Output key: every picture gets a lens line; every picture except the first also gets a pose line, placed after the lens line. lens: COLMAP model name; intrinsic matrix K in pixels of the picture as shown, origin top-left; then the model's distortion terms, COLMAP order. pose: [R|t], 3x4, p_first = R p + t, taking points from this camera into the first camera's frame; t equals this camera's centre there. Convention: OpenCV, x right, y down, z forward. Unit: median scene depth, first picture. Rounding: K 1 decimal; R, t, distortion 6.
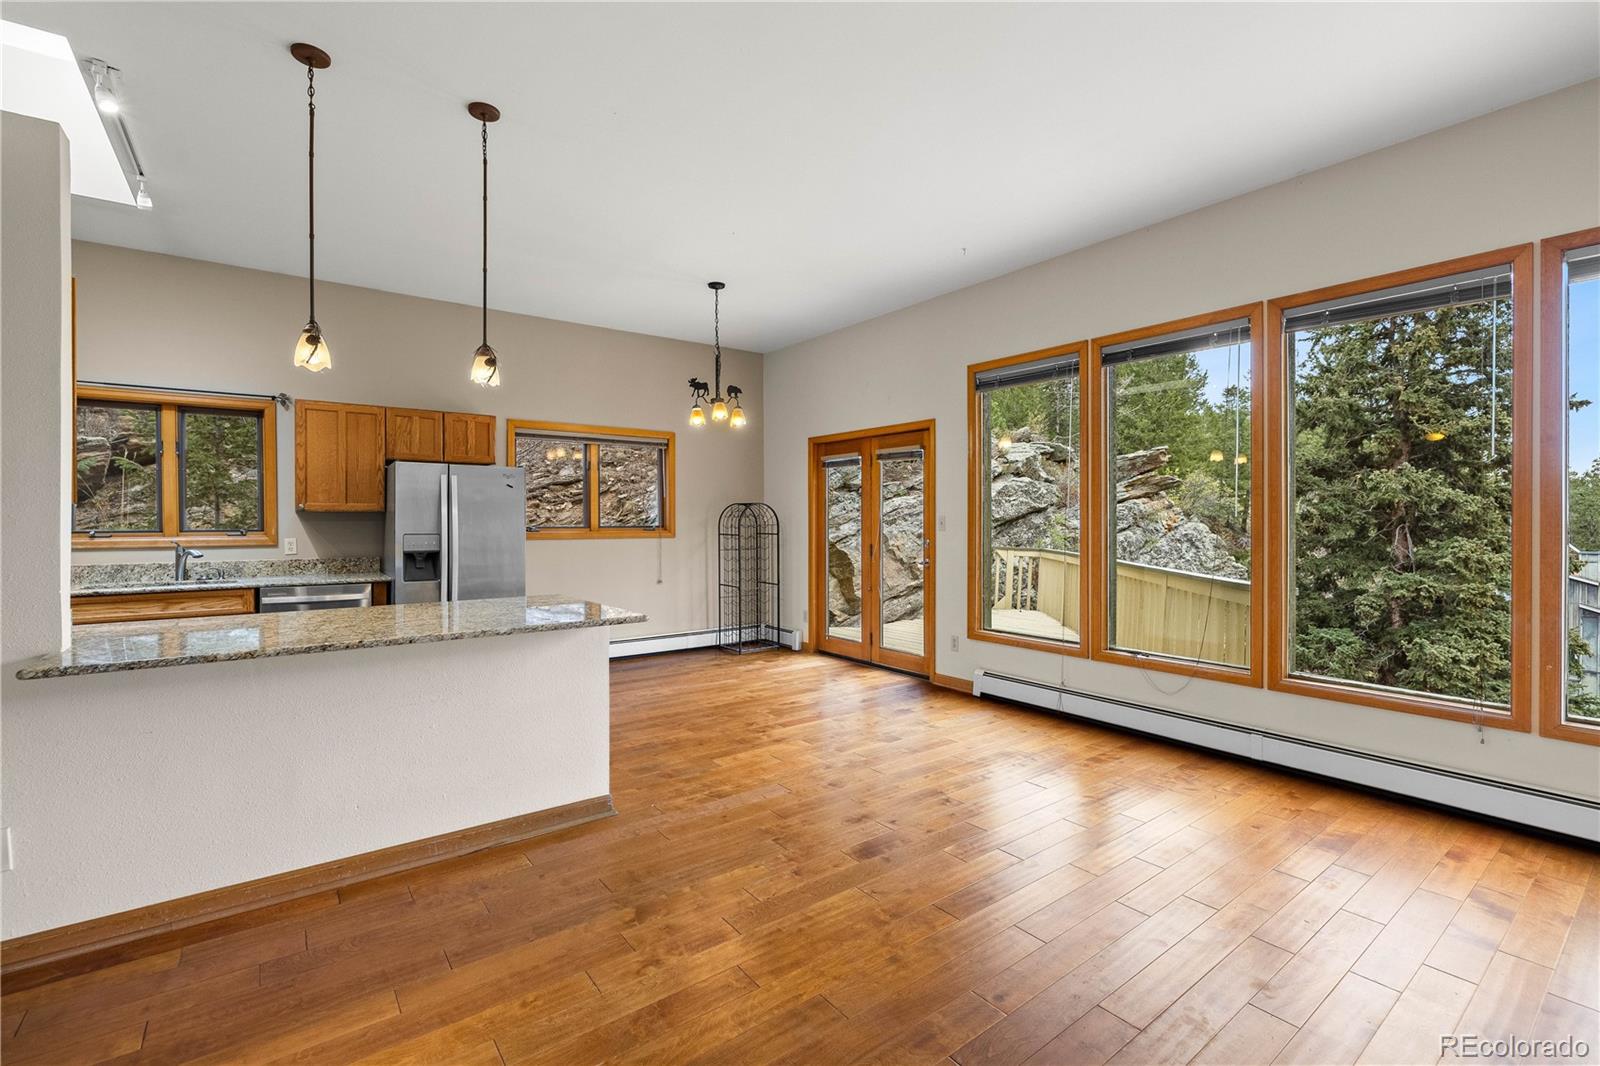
lens RADIAL K [[703.0, 0, 798.6], [0, 703.0, 524.3], [0, 0, 1]] dist [-0.005664, -0.000079]
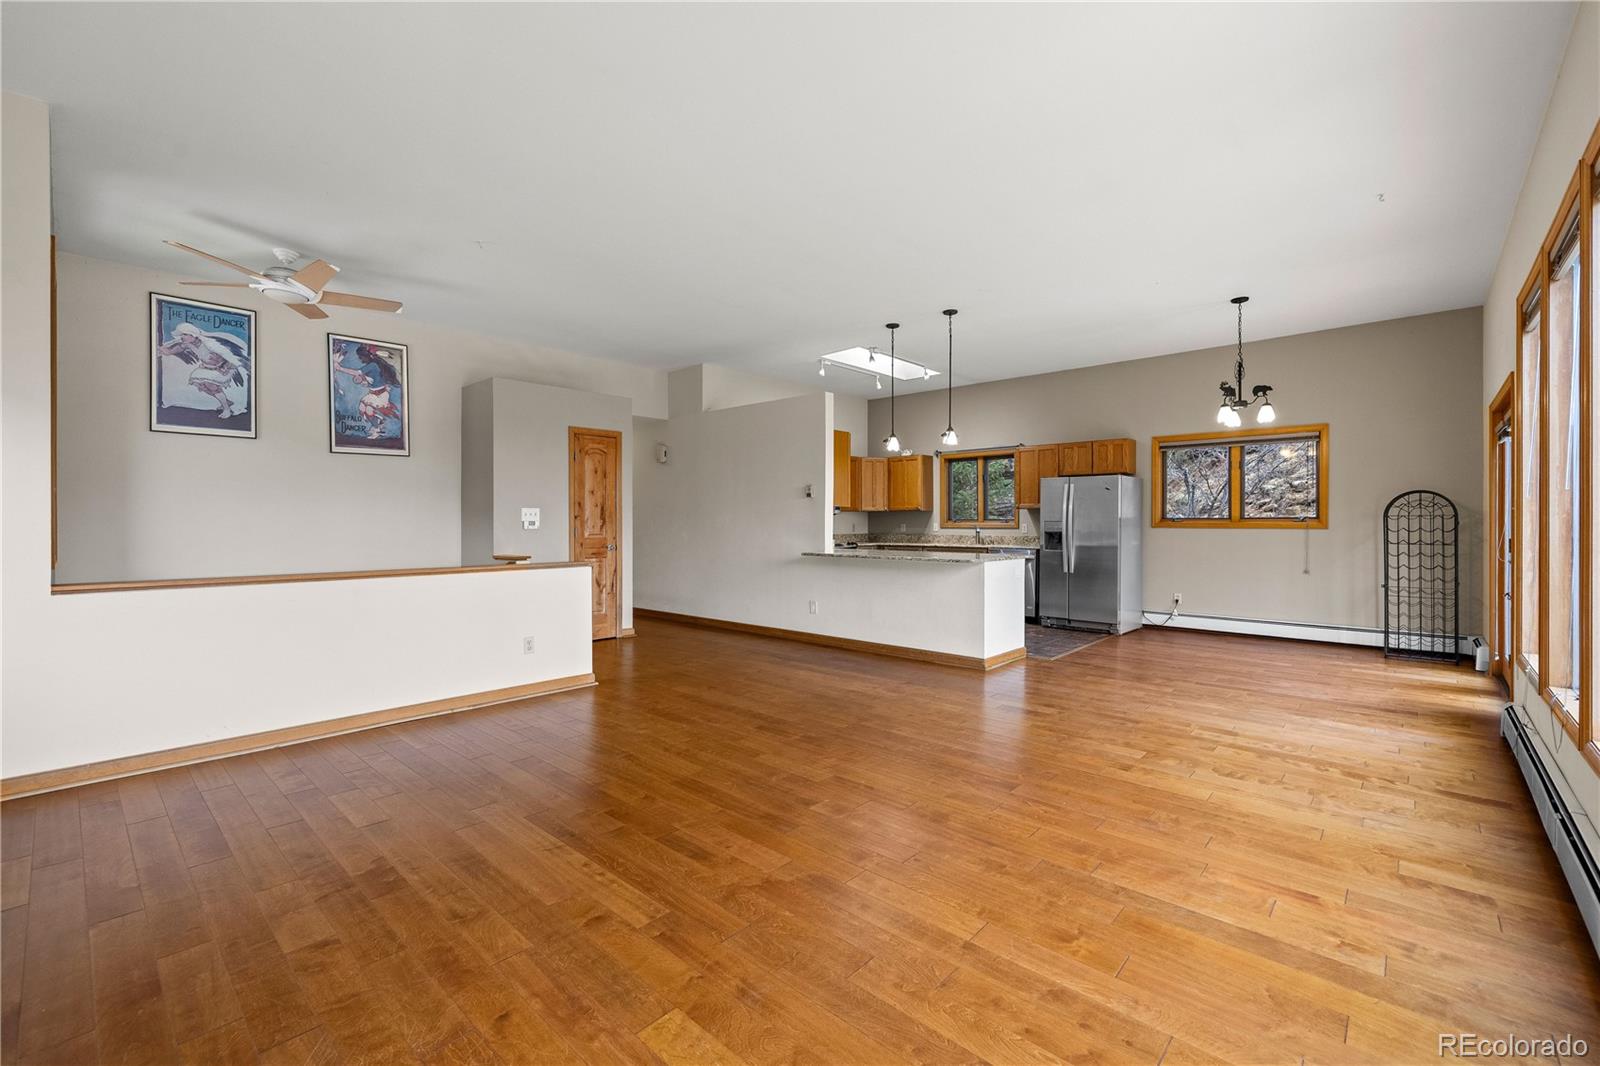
lens RADIAL K [[673.0, 0, 797.1], [0, 673.0, 522.9], [0, 0, 1]] dist [-0.000794, 0.000008]
pose [[0.180377, 0.001925, -0.983596, 0.778736], [-0.005855, 0.999982, 0.000883, 0.017084], [0.983580, 0.005600, 0.180385, 0.112590]]
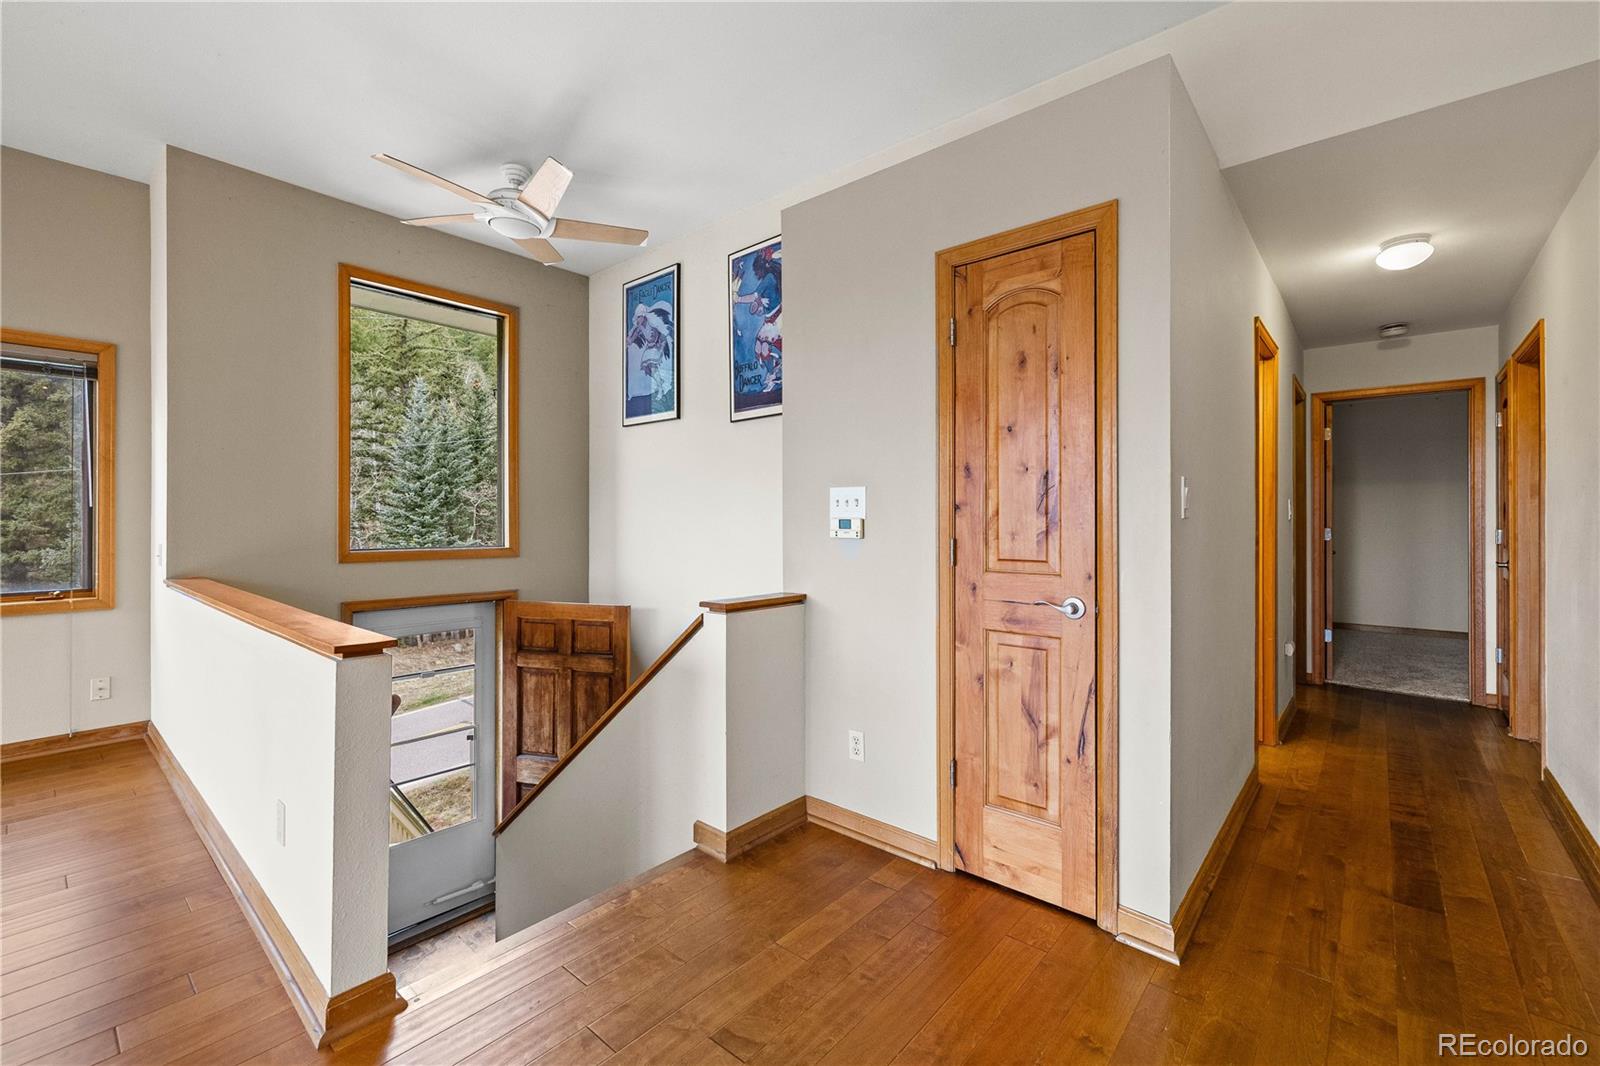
lens RADIAL K [[673.0, 0, 797.1], [0, 673.0, 522.9], [0, 0, 1]] dist [-0.000794, 0.000008]
pose [[-0.977168, 0.001598, -0.212463, -0.300924], [-0.000763, 0.999939, 0.011029, 0.015237], [0.212467, 0.010939, -0.977107, 0.329947]]
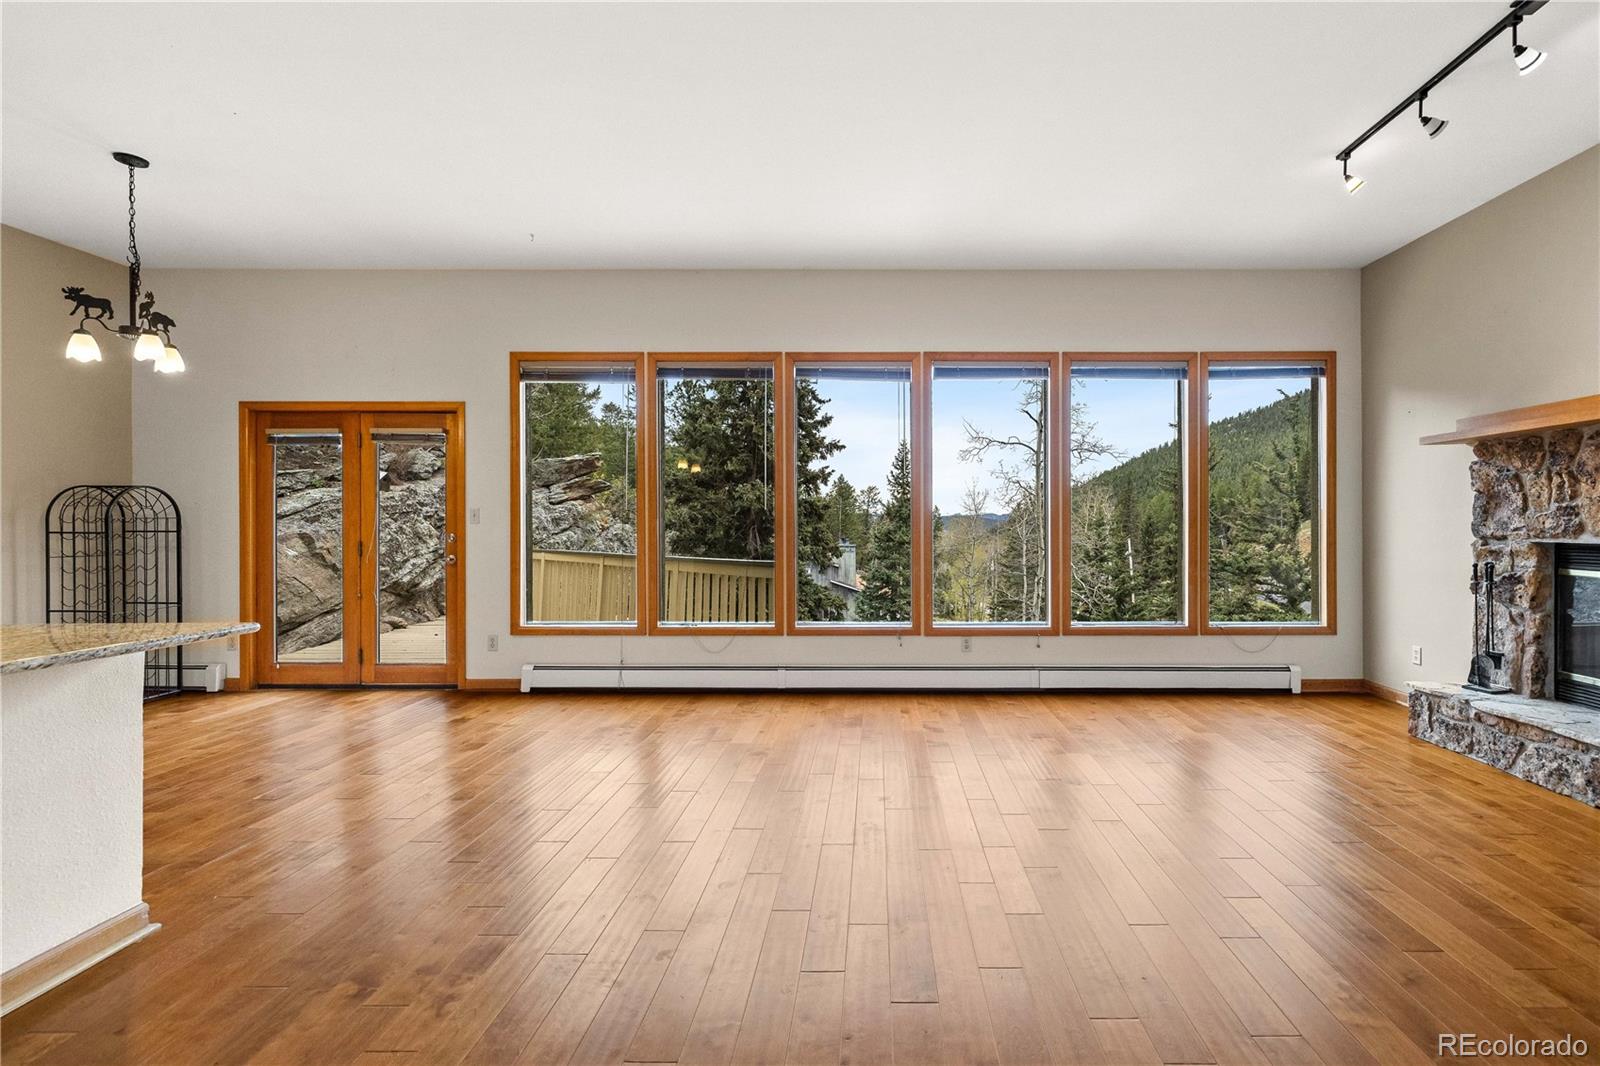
lens RADIAL K [[703.9, 0, 875.4], [0, 703.9, 527.0], [0, 0, 1]] dist [0.002078, 0.000096]
pose [[0.603957, -0.001852, 0.797014, -0.217850], [0.004822, 0.999987, -0.001330, 0.017335], [-0.797002, 0.004647, 0.603959, 0.019356]]
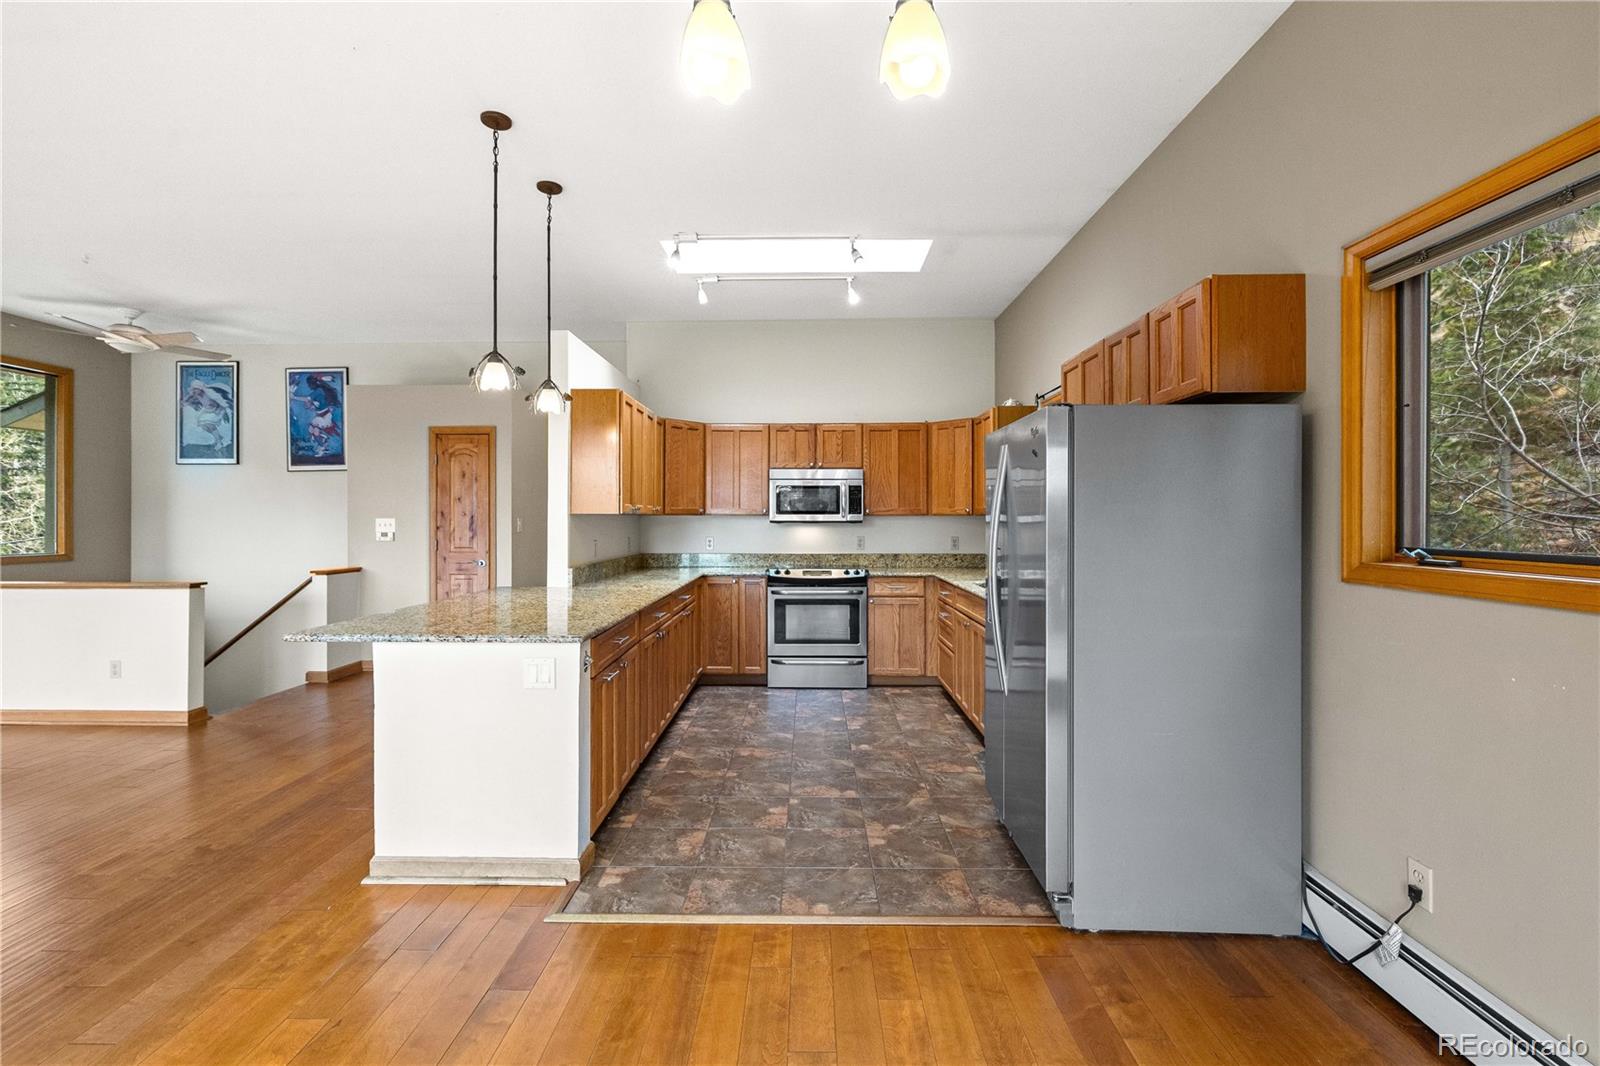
lens RADIAL K [[696.1, 0, 794.1], [0, 696.1, 518.1], [0, 0, 1]] dist [0.001598, 0.000399]
pose [[-0.614196, 0.000185, -0.789153, 0.043096], [-0.004083, 0.999986, 0.003413, -0.011884], [0.789143, 0.005318, -0.614187, 1.077799]]
